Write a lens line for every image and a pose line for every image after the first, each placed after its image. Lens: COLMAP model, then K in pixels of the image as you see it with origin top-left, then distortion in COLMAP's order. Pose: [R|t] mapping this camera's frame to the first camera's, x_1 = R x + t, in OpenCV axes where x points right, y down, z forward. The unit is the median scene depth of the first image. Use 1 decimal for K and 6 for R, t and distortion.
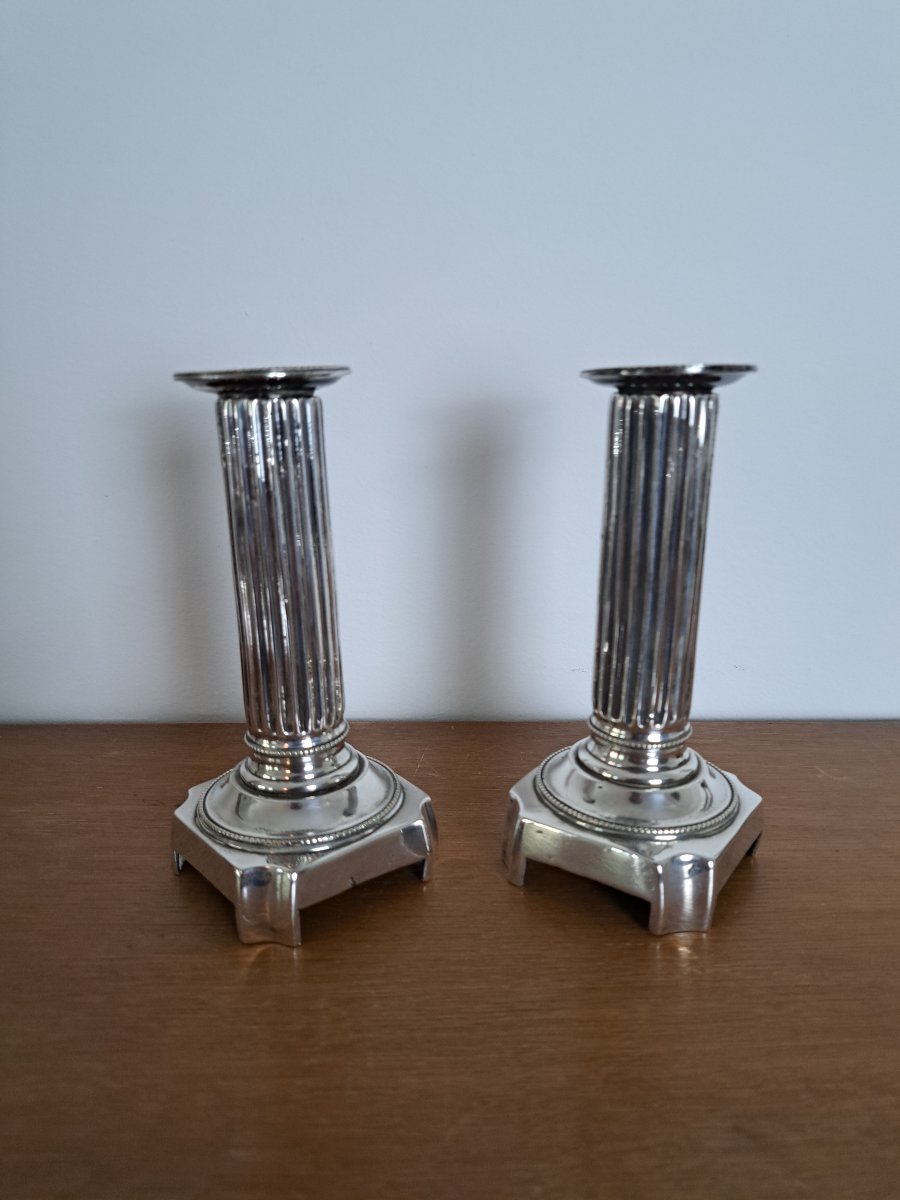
lens RADIAL K [[848.1, 0, 459.7], [0, 848.1, 605.4], [0, 0, 1]] dist [0.023809, -0.029995]
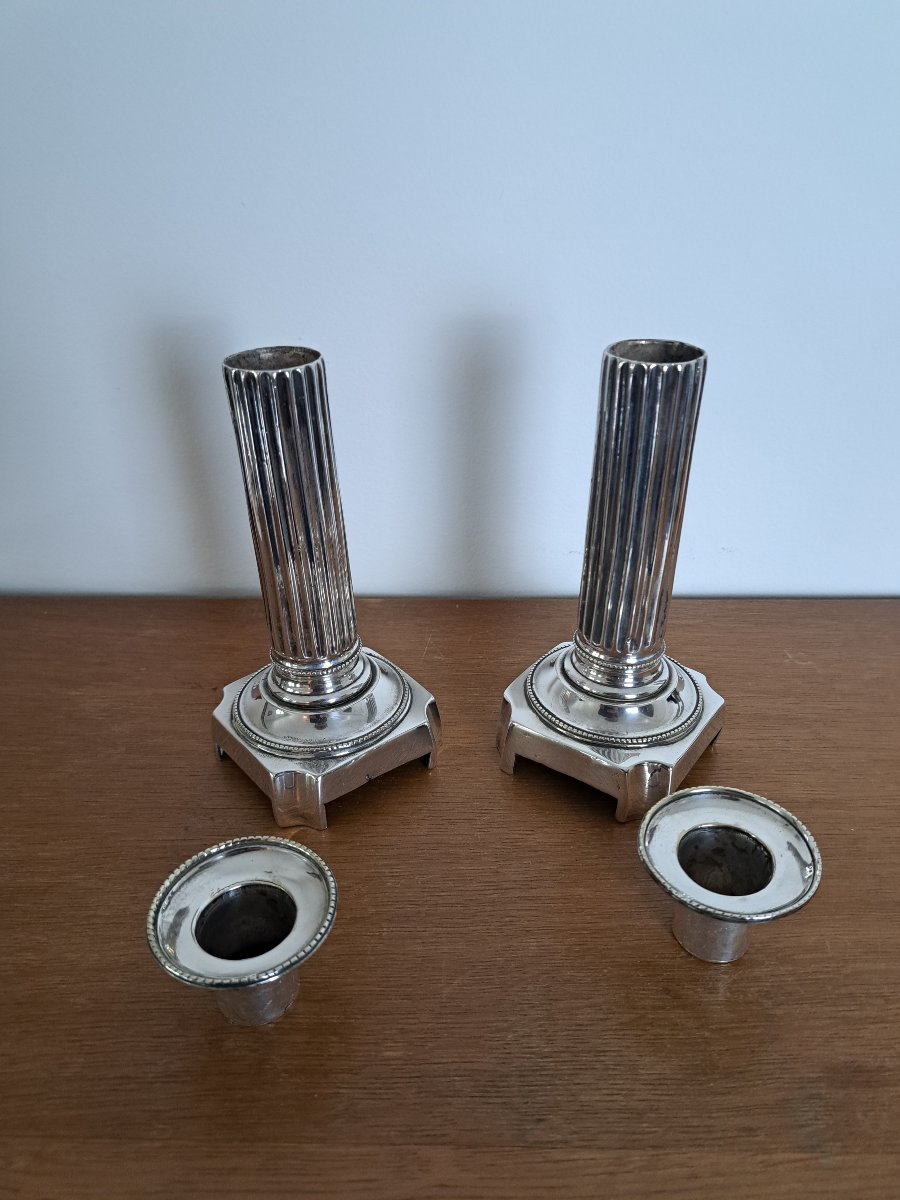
lens RADIAL K [[848.1, 0, 459.7], [0, 848.1, 605.4], [0, 0, 1]] dist [0.023809, -0.029995]
pose [[0.999847, 0.003632, -0.017128, 0.021257], [0.000989, 0.964971, 0.262354, -0.214747], [0.017481, -0.262331, 0.964820, -0.078102]]
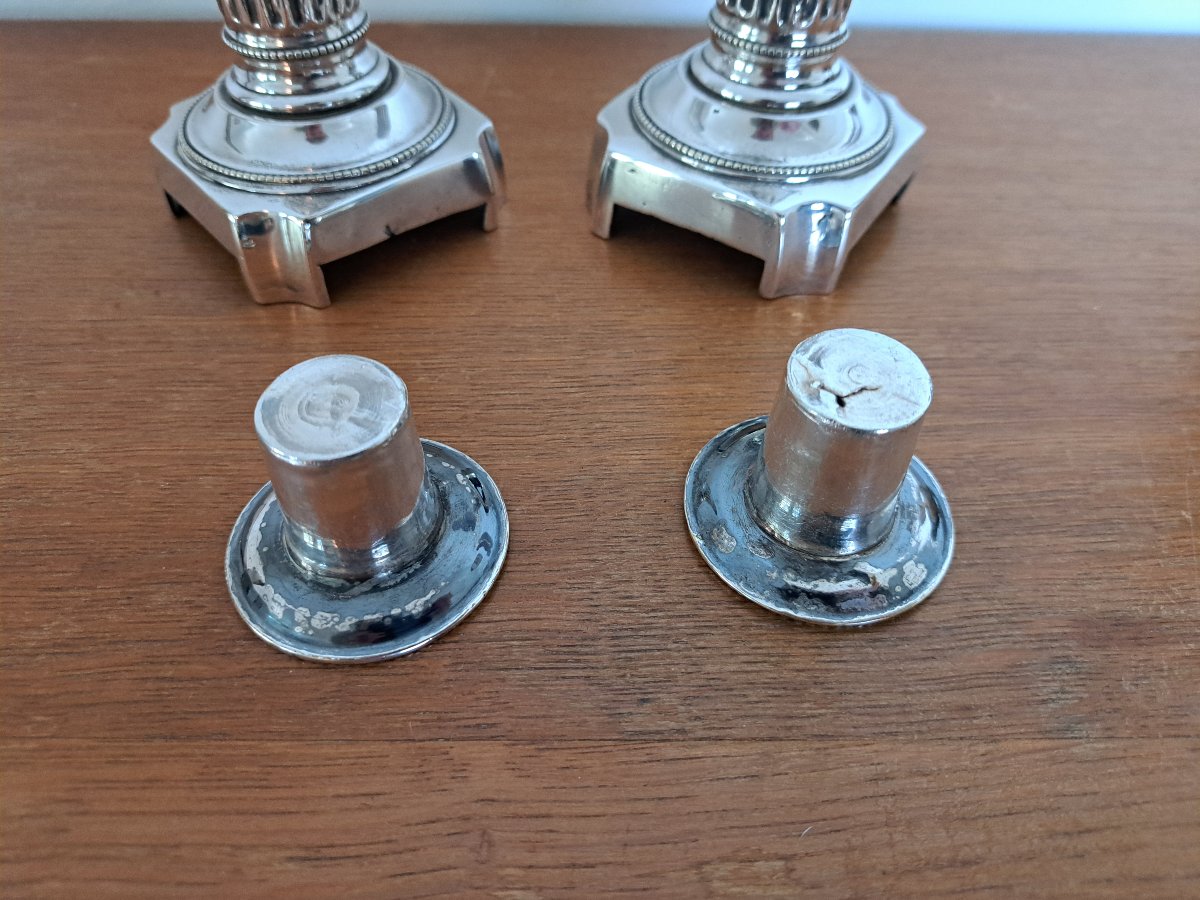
lens RADIAL K [[872.9, 0, 595.7], [0, 872.9, 416.8], [0, 0, 1]] dist [0.036599, -0.089994]
pose [[0.999561, 0.005079, 0.029178, 0.040245], [-0.019353, 0.857749, 0.513705, 0.053252], [-0.022418, -0.514044, 0.857471, 0.214008]]
